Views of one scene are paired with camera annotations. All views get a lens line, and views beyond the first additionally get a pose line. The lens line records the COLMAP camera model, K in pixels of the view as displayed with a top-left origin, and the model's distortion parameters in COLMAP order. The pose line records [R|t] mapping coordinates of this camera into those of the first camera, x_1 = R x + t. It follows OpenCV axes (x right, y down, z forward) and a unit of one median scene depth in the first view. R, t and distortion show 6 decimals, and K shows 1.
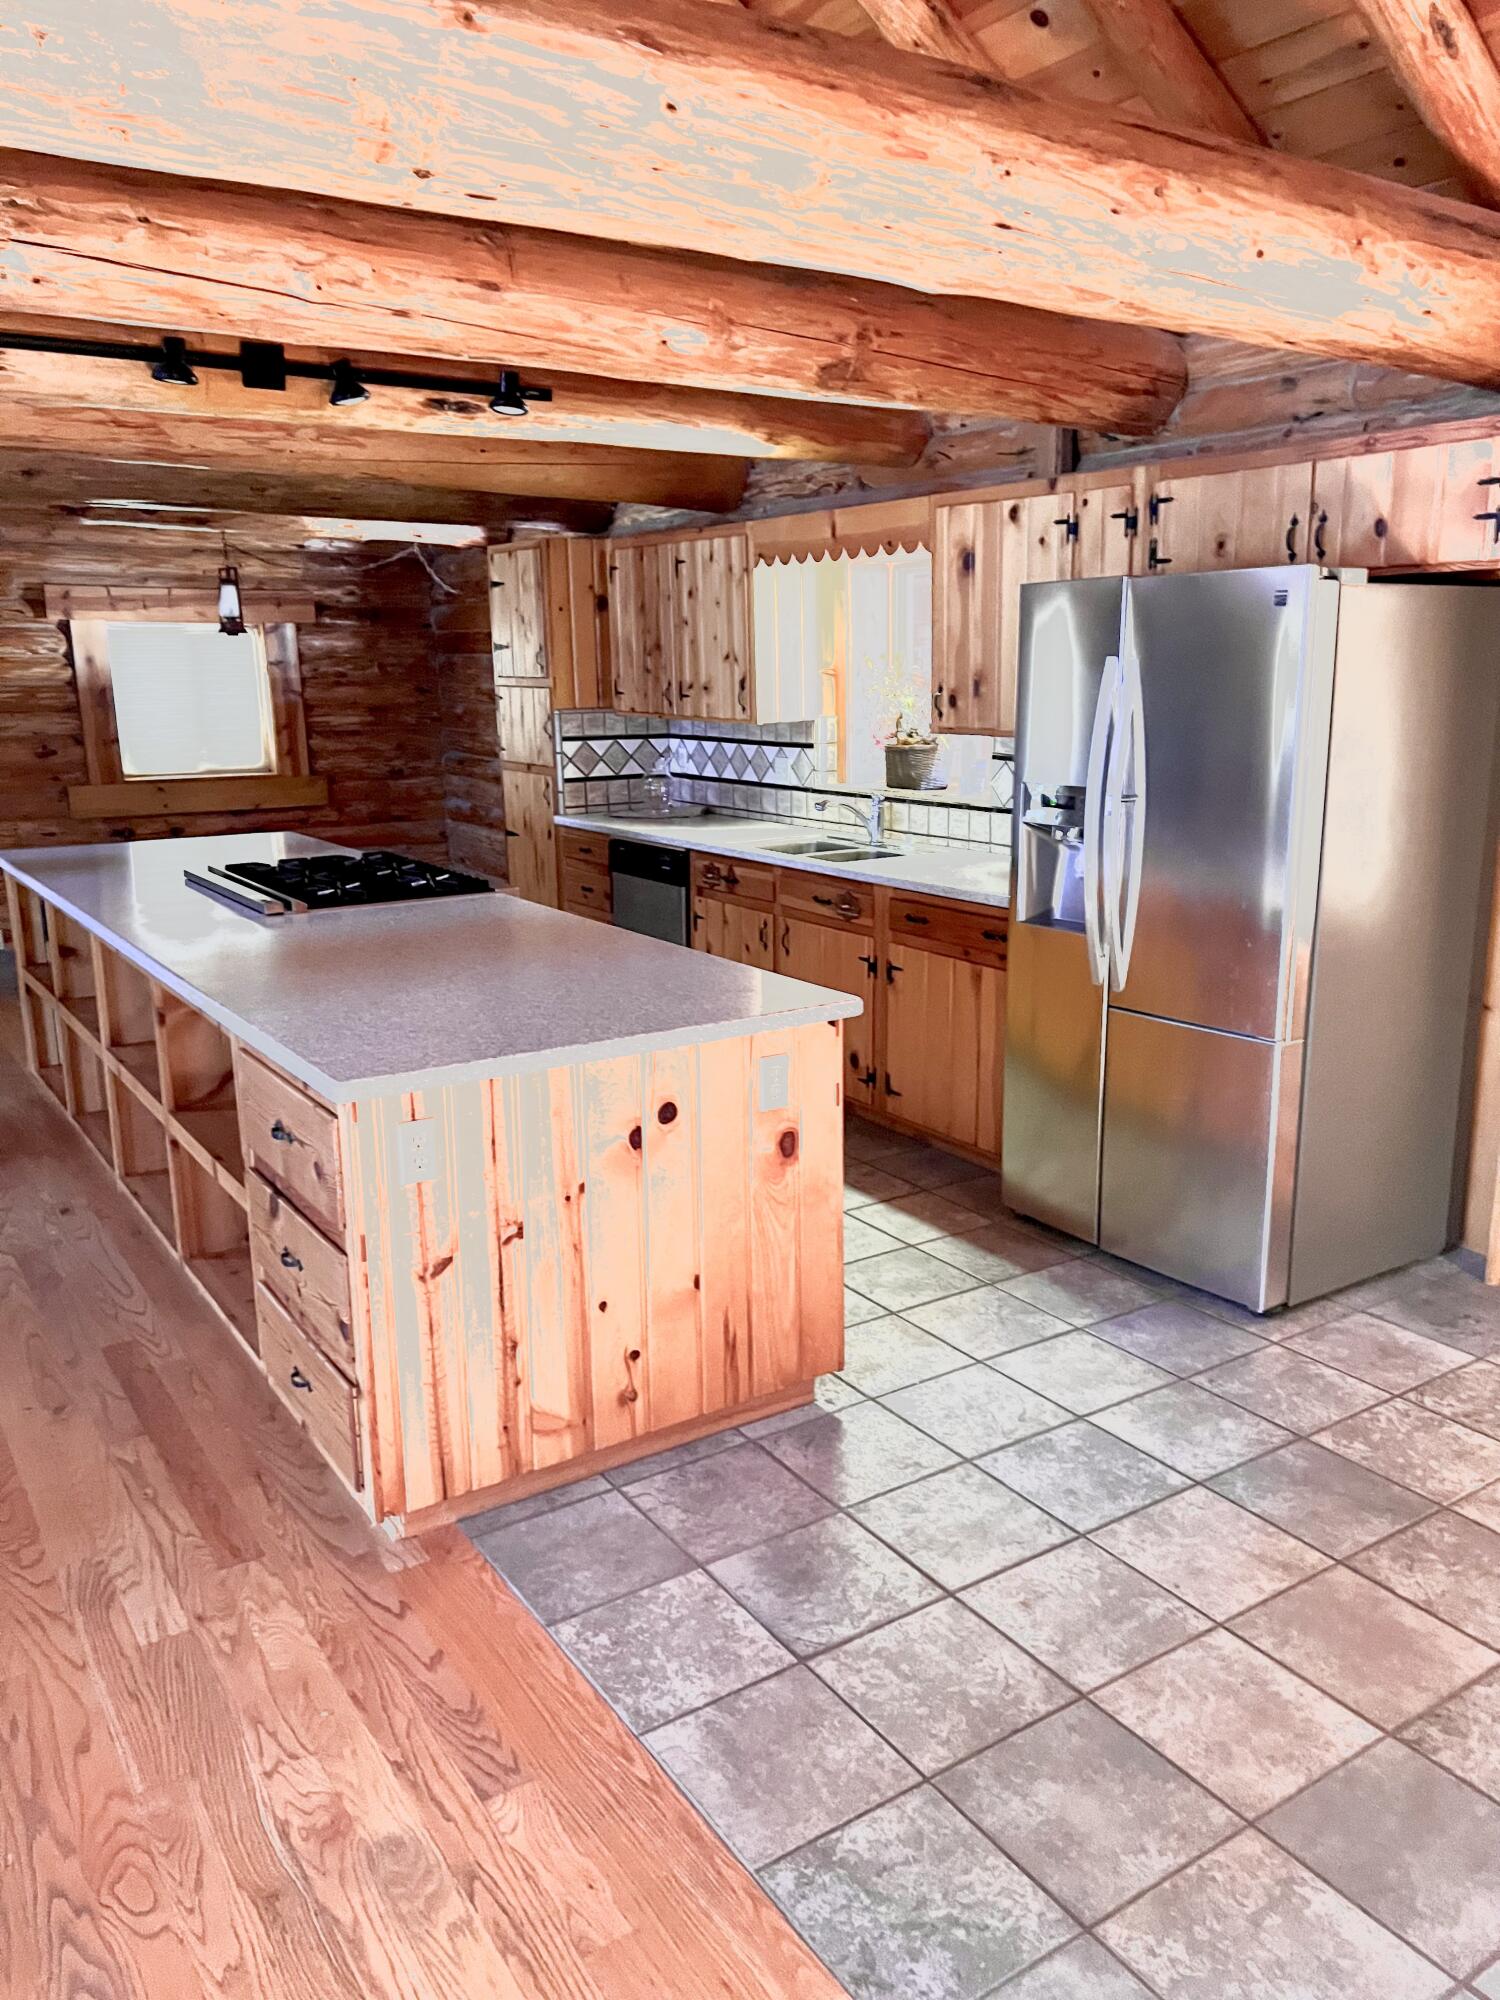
lens RADIAL K [[1508.9, 0, 746.4], [0, 1508.9, 1014.4], [0, 0, 1]] dist [0.047405, -0.055389]
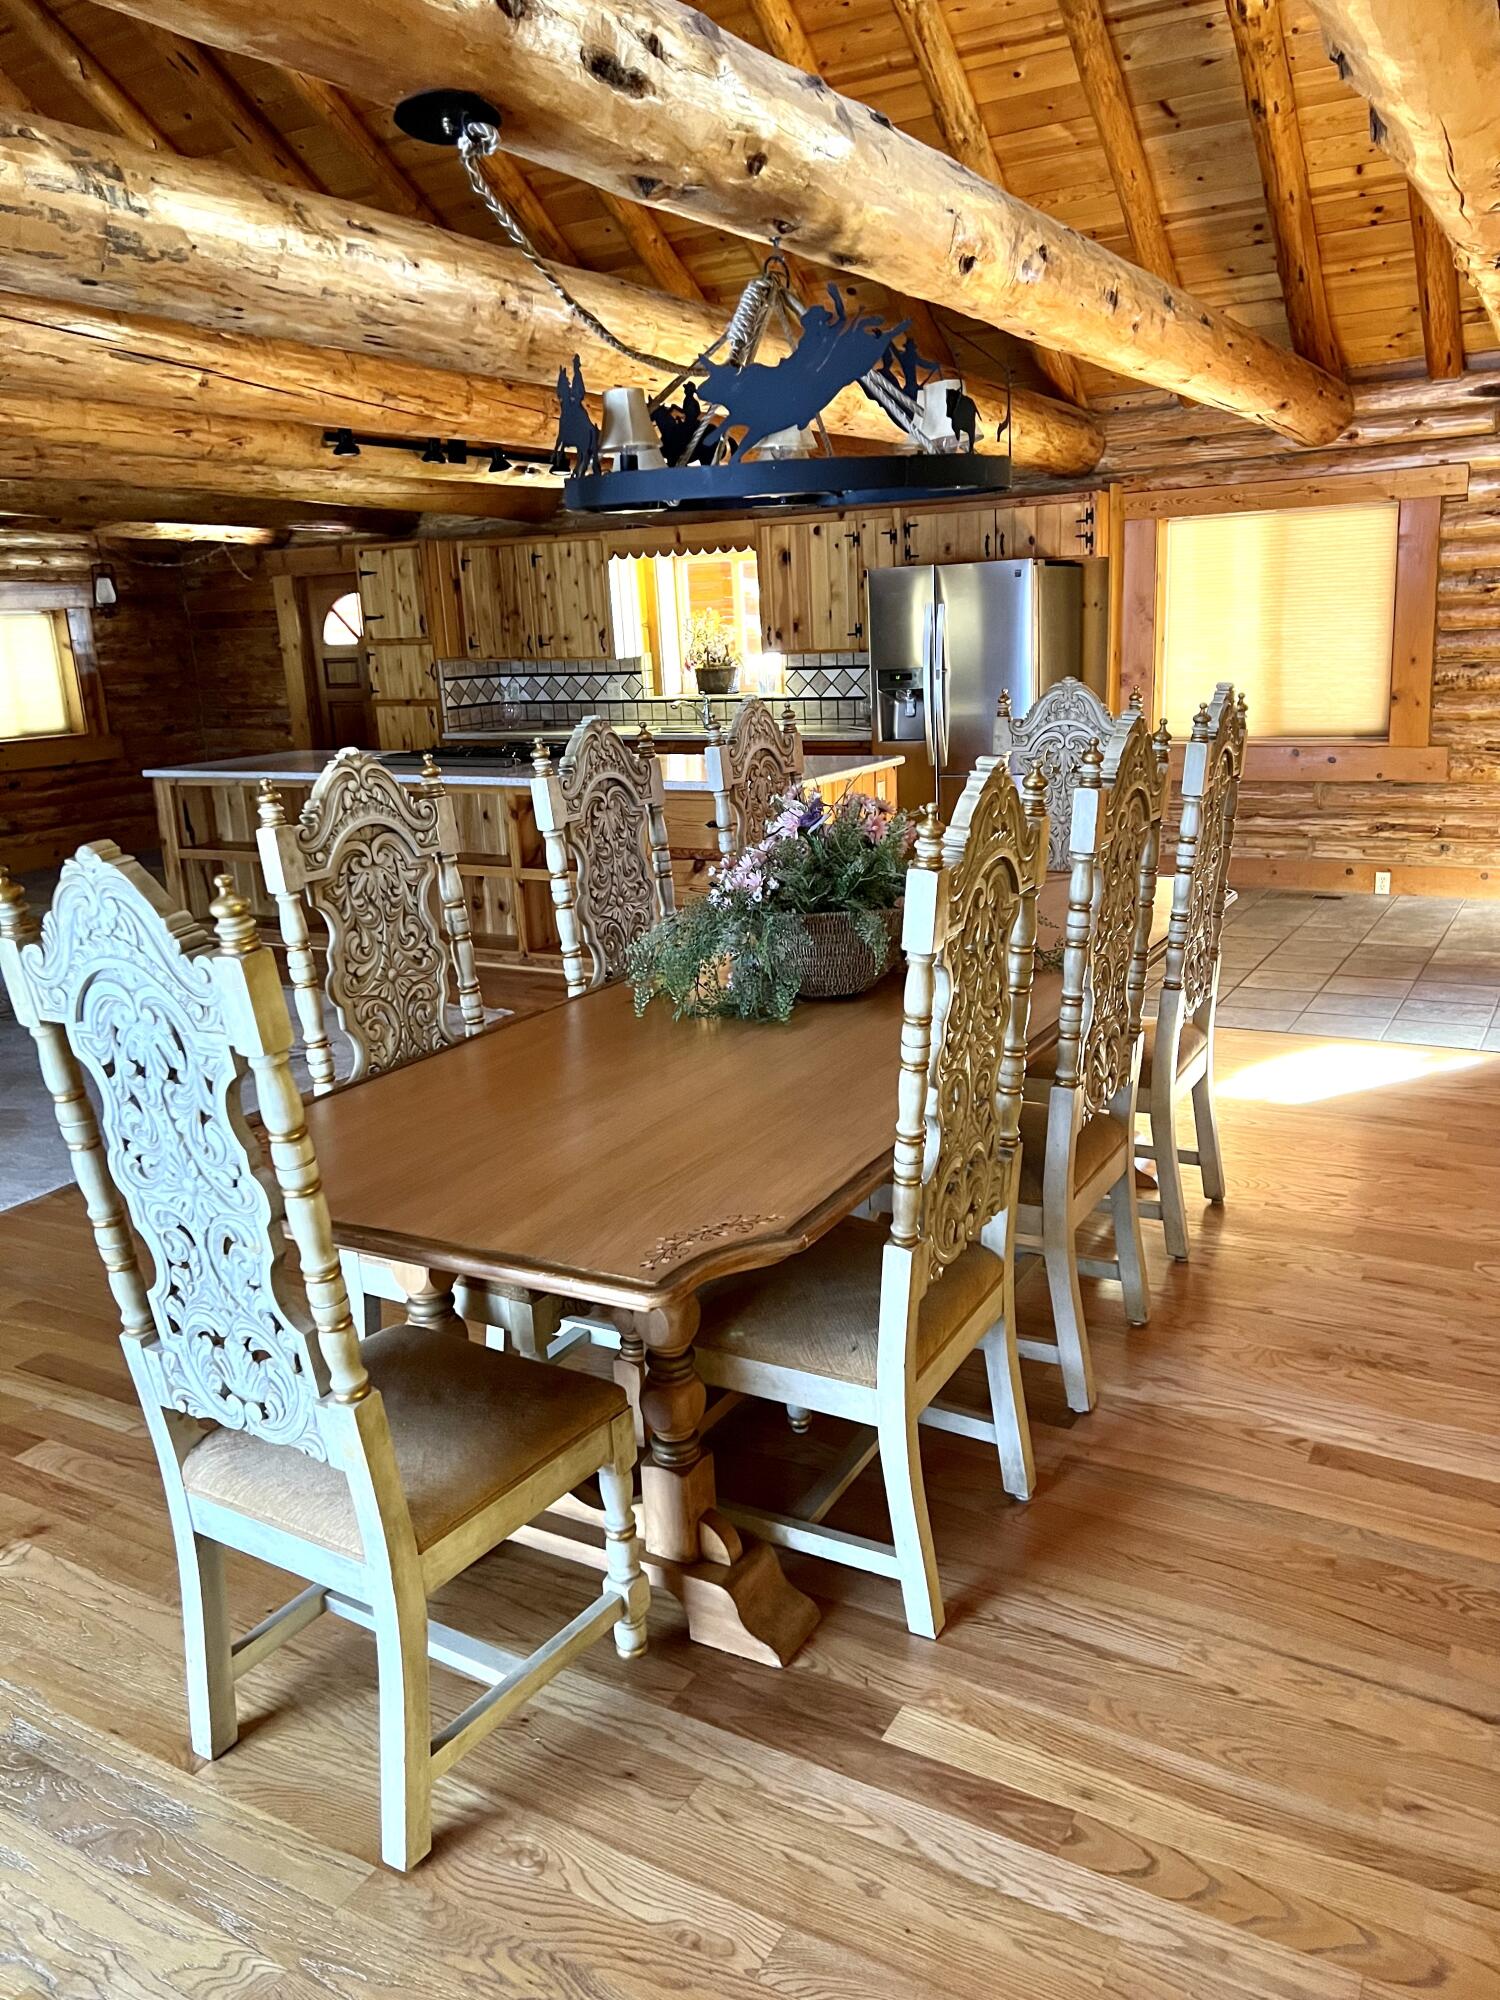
lens RADIAL K [[1508.9, 0, 749.7], [0, 1508.9, 995.9], [0, 0, 1]] dist [0.047405, -0.055389]
pose [[0.893313, -0.139155, 0.427349, -0.595331], [0.137792, 0.989867, 0.034290, 0.122192], [-0.427791, 0.028254, 0.903436, -0.481032]]
